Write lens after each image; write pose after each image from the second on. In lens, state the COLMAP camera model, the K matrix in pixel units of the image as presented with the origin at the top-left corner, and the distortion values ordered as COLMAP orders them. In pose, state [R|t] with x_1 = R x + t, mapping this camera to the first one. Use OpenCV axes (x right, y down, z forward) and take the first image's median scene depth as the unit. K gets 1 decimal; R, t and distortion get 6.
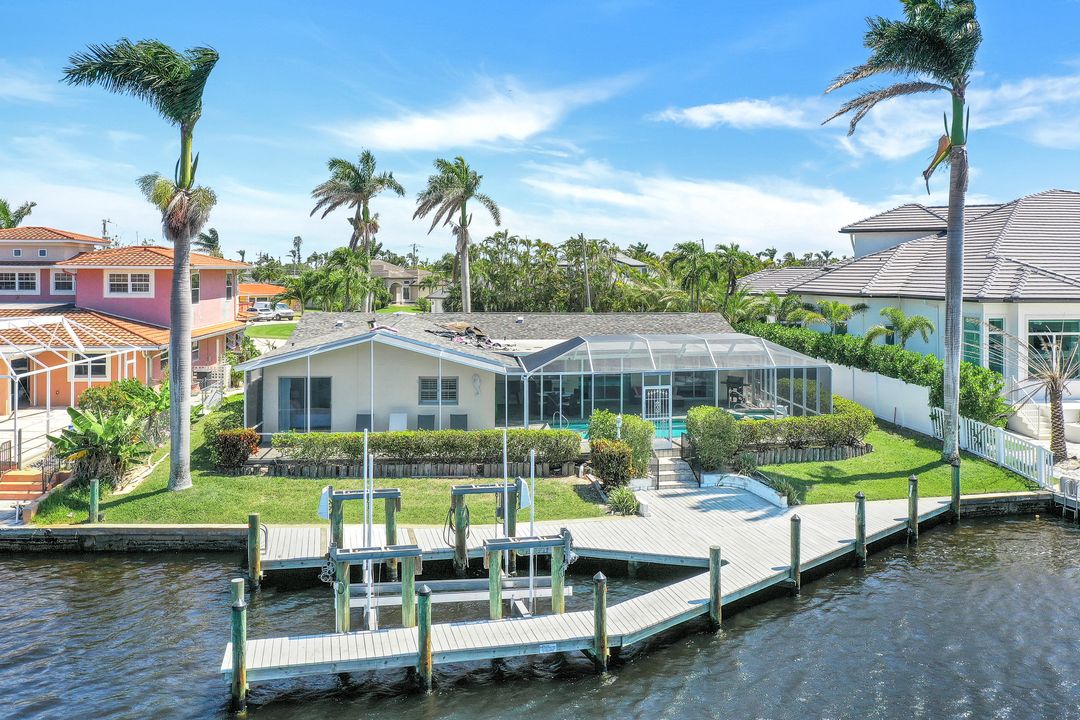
lens RADIAL K [[825.7, 0, 548.4], [0, 825.7, 358.3], [0, 0, 1]] dist [-0.001402, 0.004299]
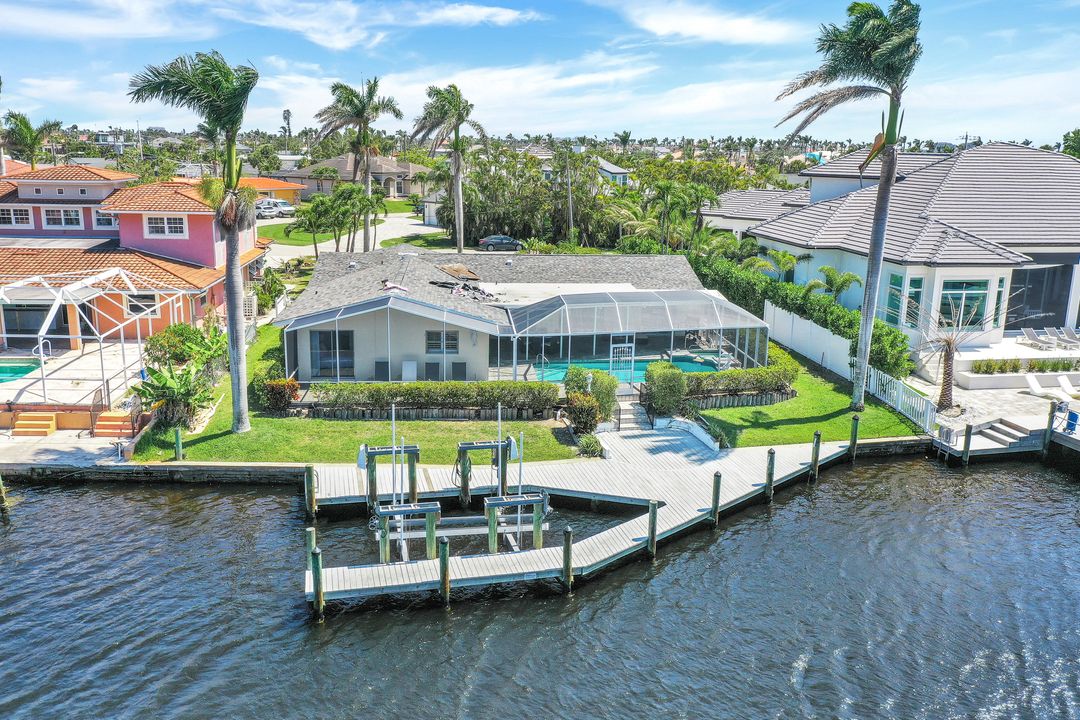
lens RADIAL K [[836.6, 0, 540.0], [0, 836.6, 360.0], [0, 0, 1]] dist [0.002170, 0.001162]
pose [[0.999750, 0.018191, 0.012965, -0.006008], [-0.020443, 0.979029, 0.202693, -0.203393], [-0.009006, -0.202907, 0.979157, -0.224051]]
